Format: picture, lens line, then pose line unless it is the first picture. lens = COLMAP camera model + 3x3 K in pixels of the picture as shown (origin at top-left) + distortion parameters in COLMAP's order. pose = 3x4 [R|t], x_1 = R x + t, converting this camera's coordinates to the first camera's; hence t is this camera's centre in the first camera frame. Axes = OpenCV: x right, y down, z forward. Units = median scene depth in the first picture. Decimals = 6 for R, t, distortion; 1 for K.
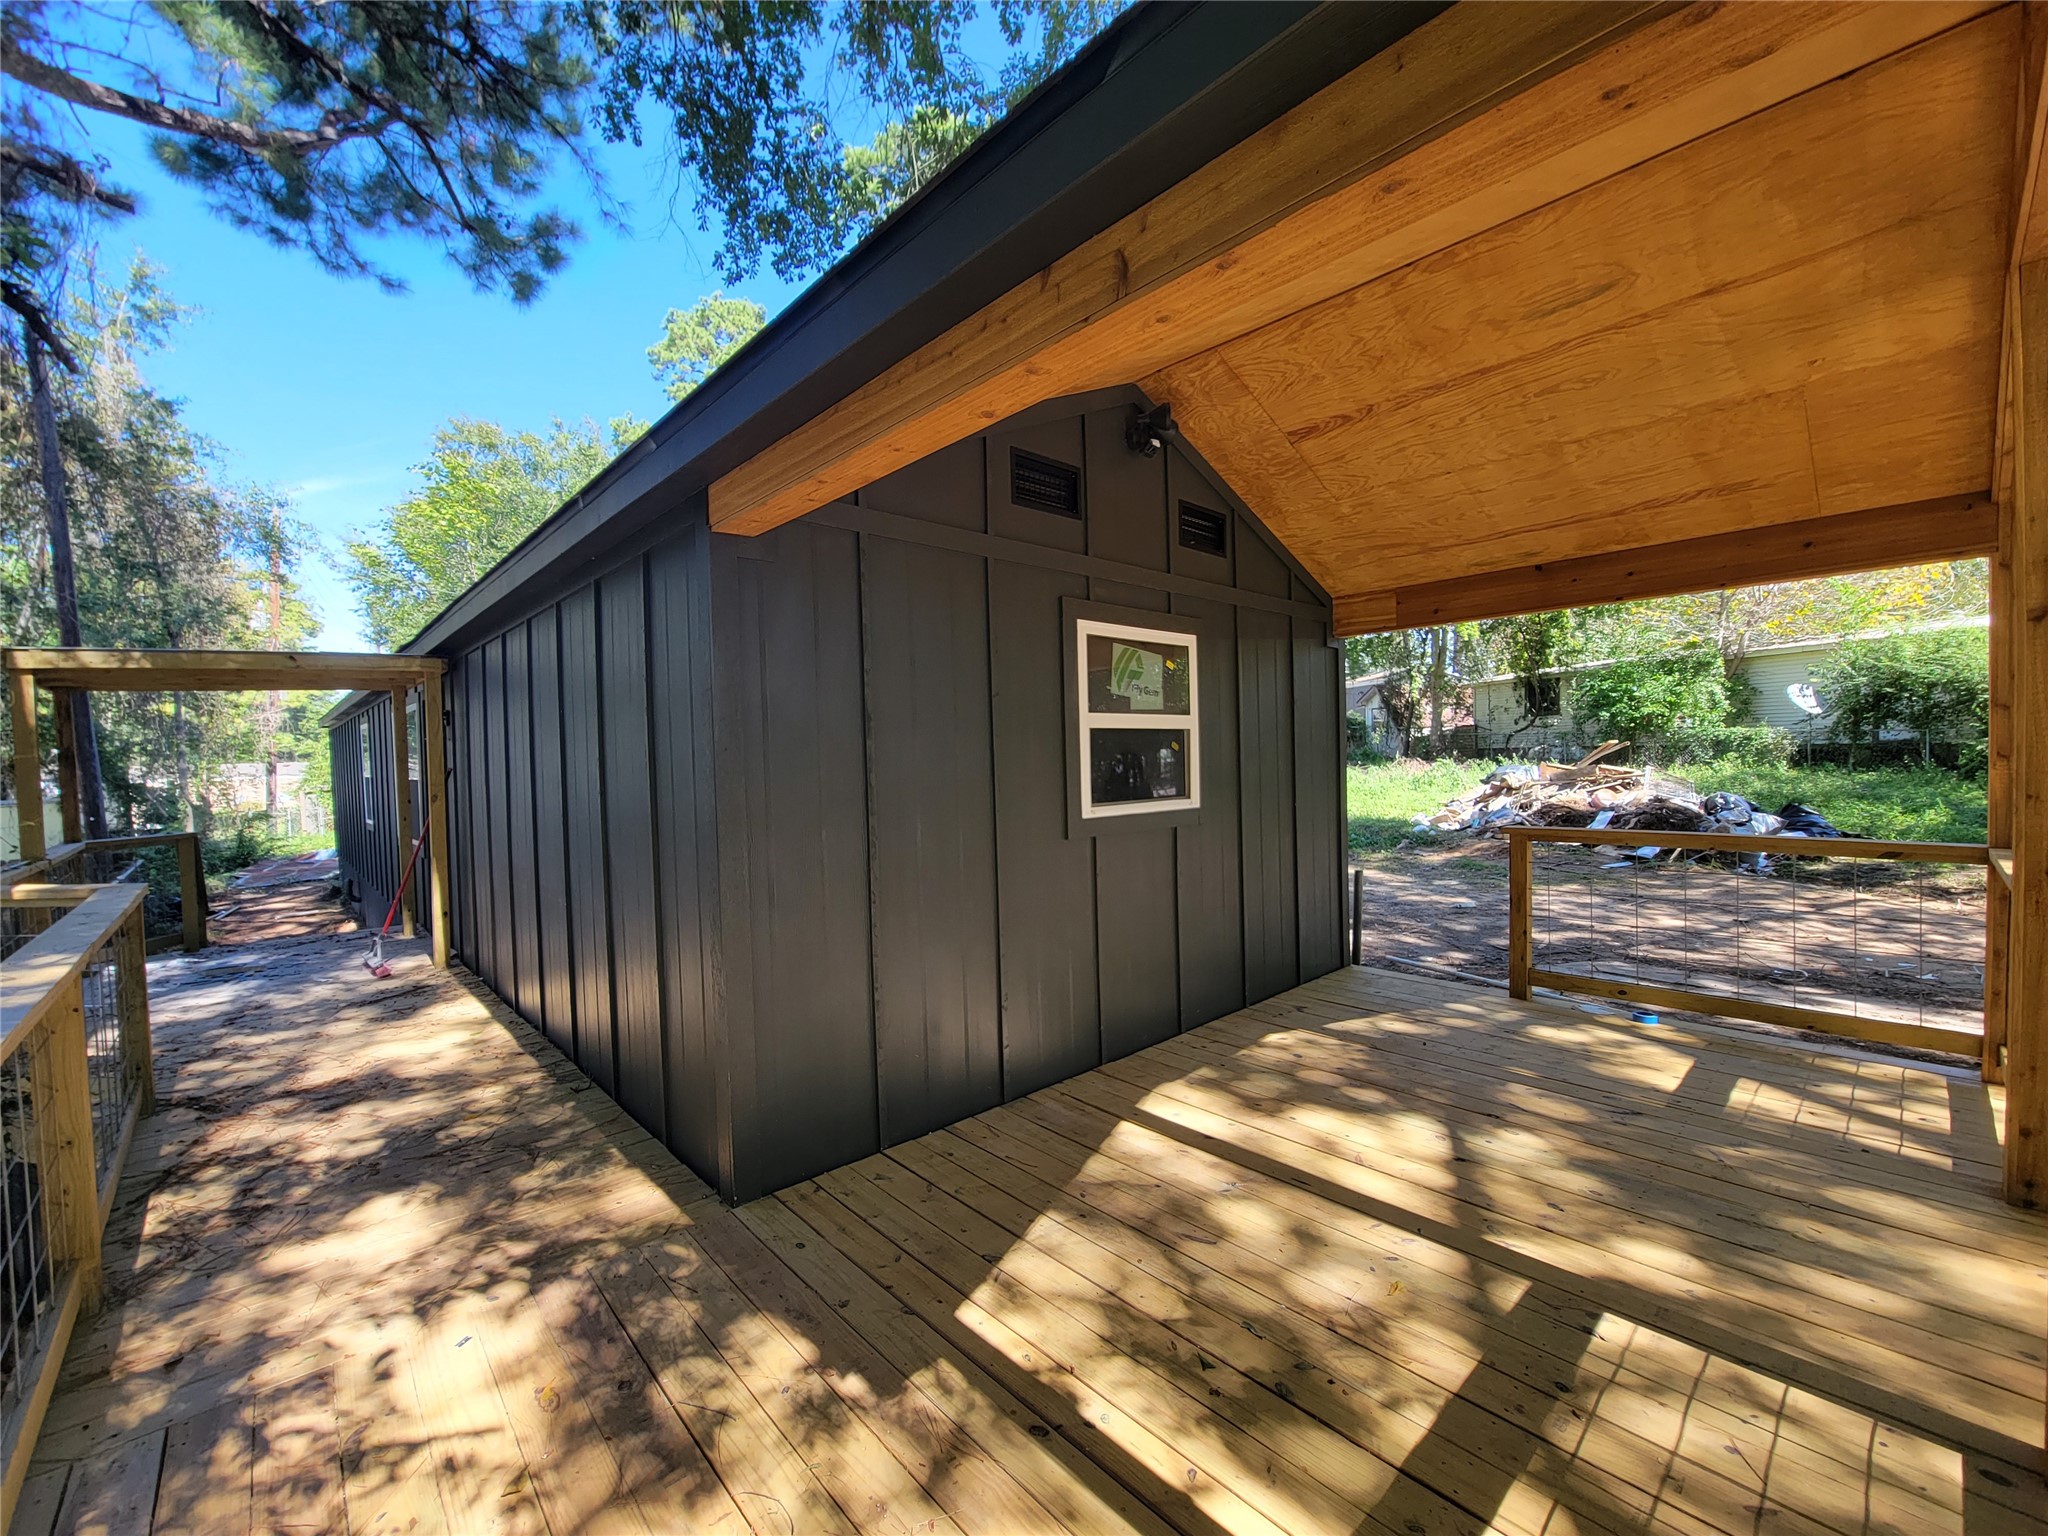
lens RADIAL K [[835.8, 0, 1014.0], [0, 835.8, 770.3], [0, 0, 1]] dist [-0.001730, -0.001637]
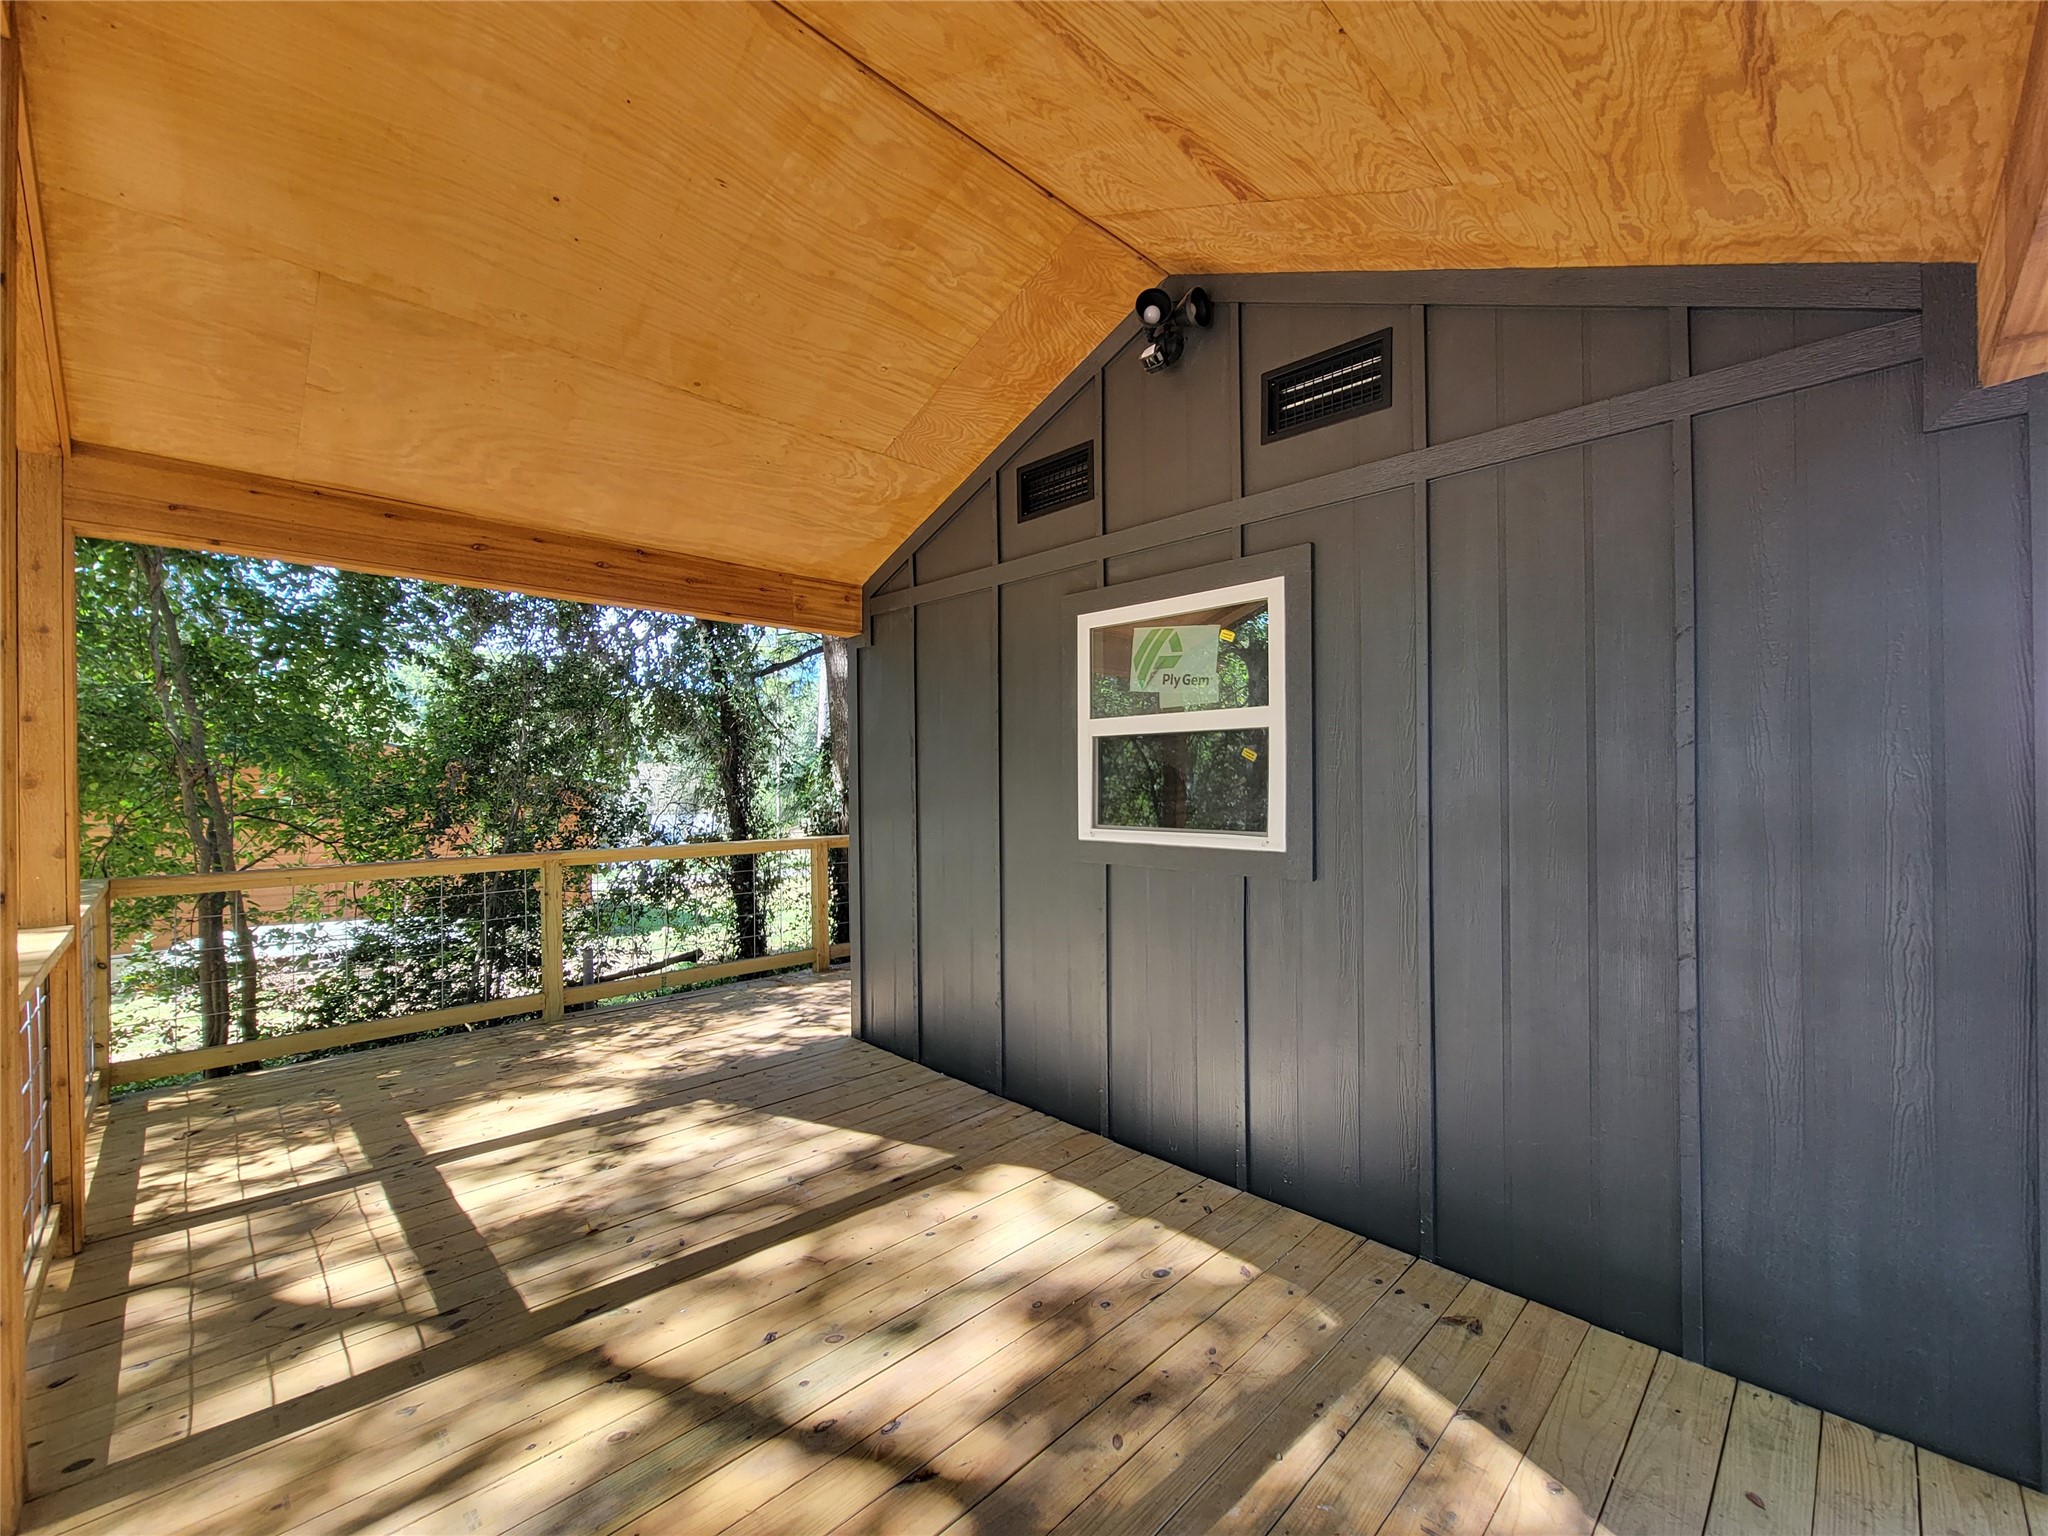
lens RADIAL K [[835.8, 0, 1025.2], [0, 835.8, 770.4], [0, 0, 1]] dist [-0.001730, -0.001637]
pose [[0.040321, 0.010654, -0.999130, 0.897999], [-0.011756, 0.999879, 0.010187, -0.022193], [0.999118, 0.011335, 0.040441, 0.844306]]
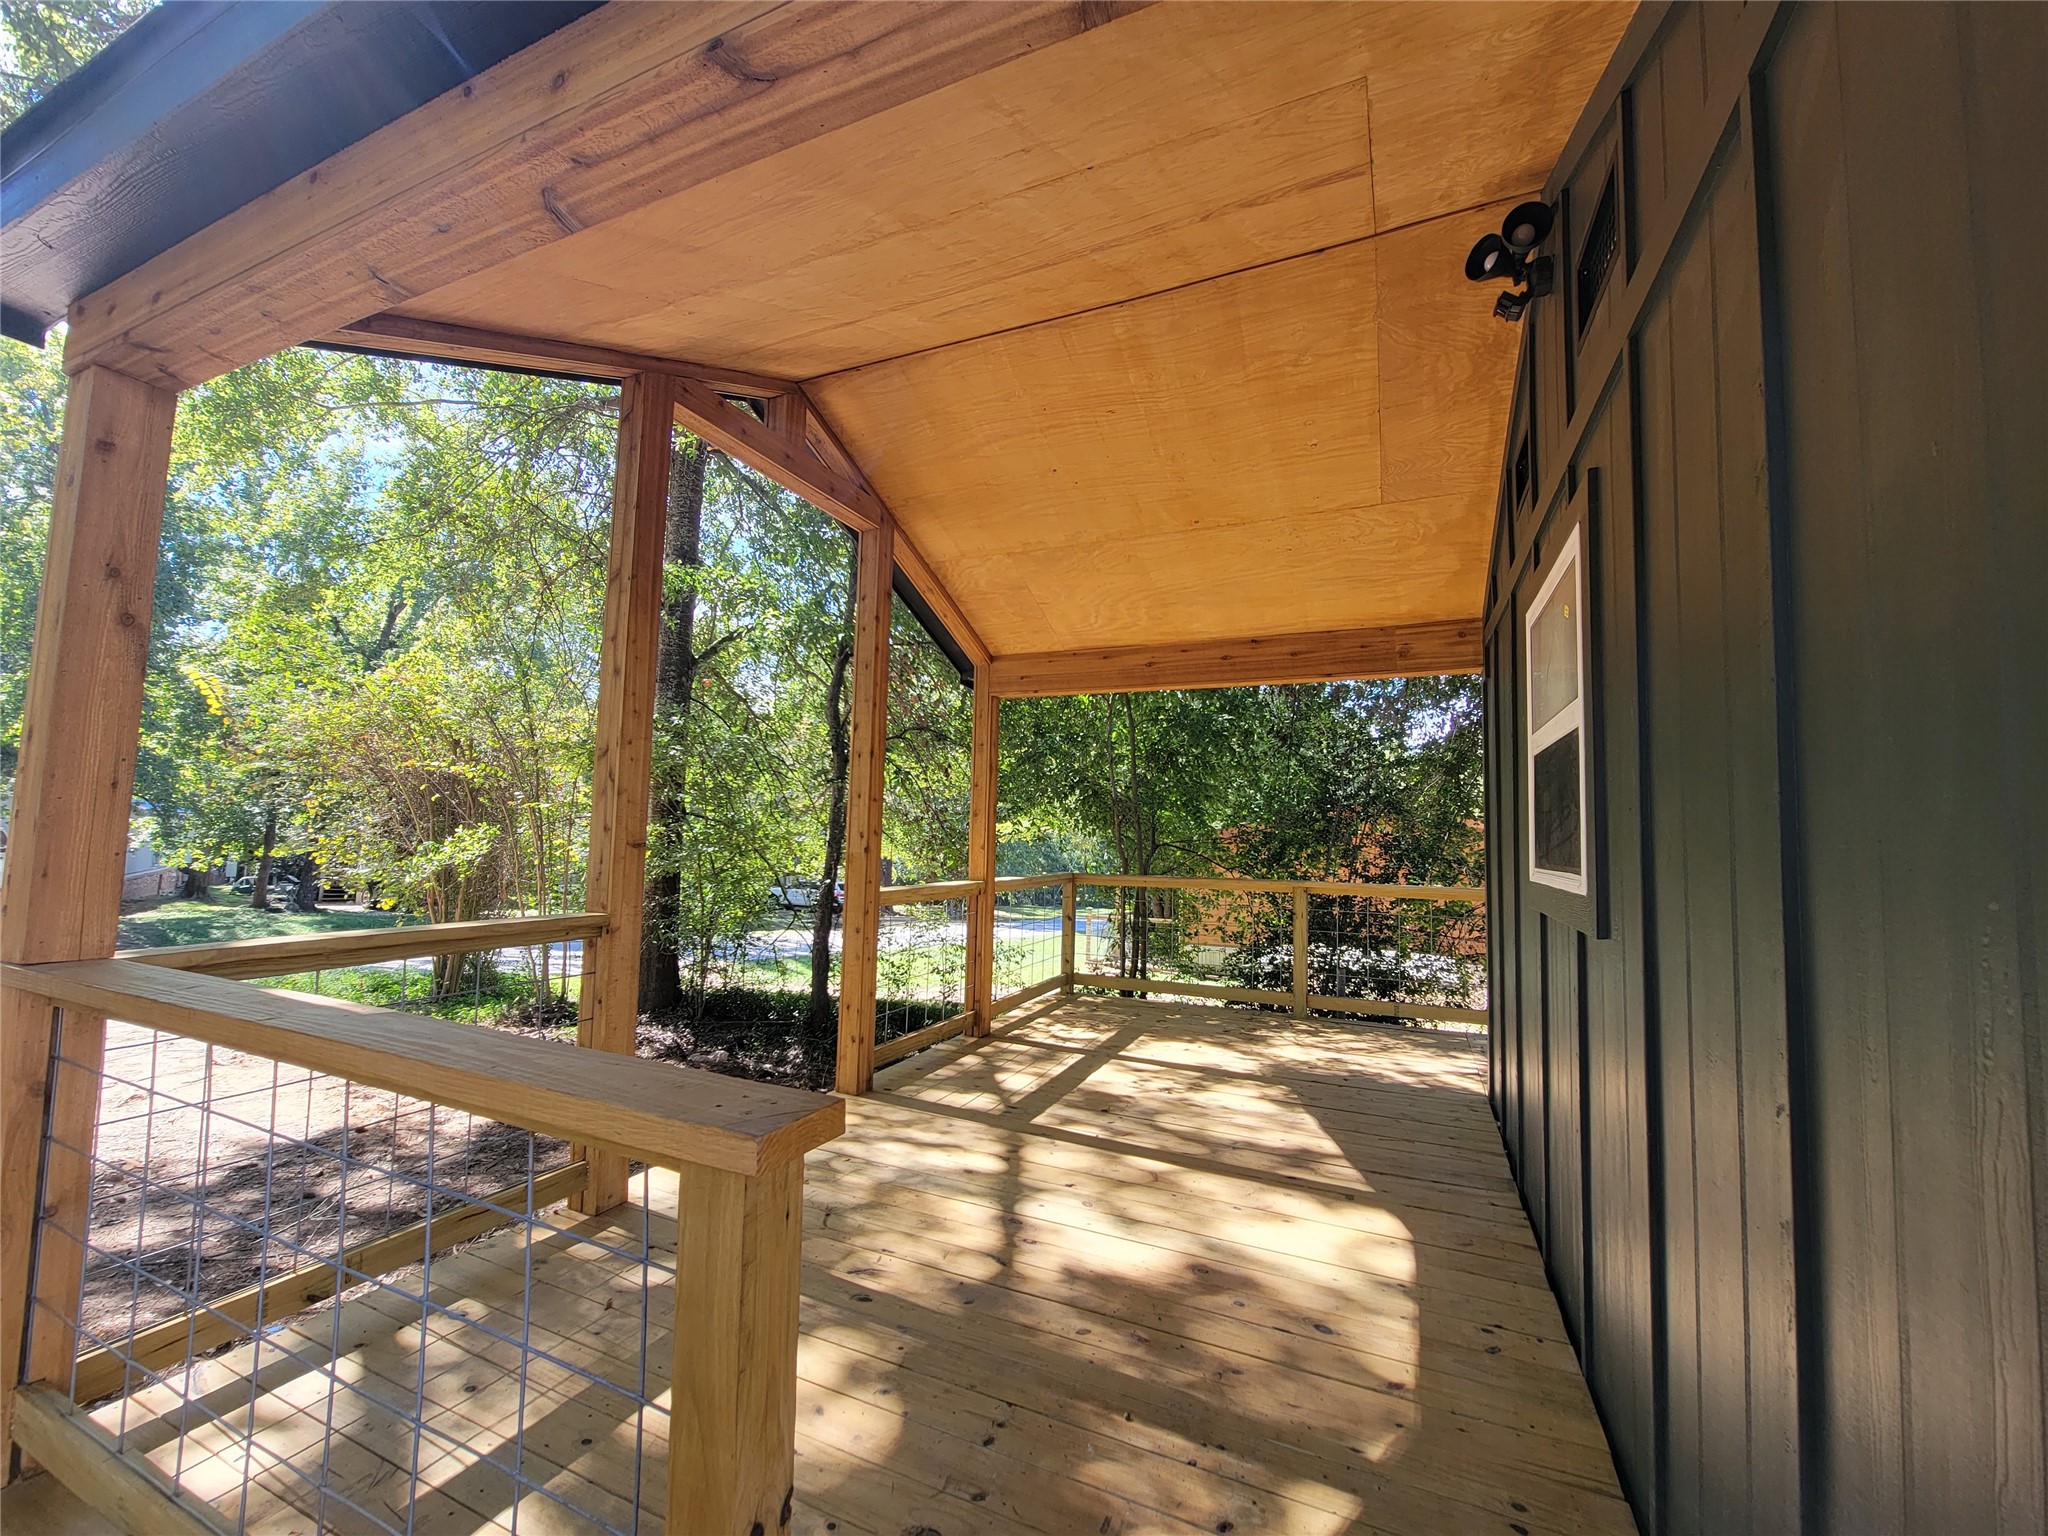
lens RADIAL K [[835.8, 0, 1020.3], [0, 835.8, 779.7], [0, 0, 1]] dist [-0.001730, -0.001637]
pose [[-0.920494, -0.025972, -0.389892, 0.730507], [-0.009163, 0.998949, -0.044909, 0.005063], [0.390648, -0.037766, -0.919765, 1.401190]]
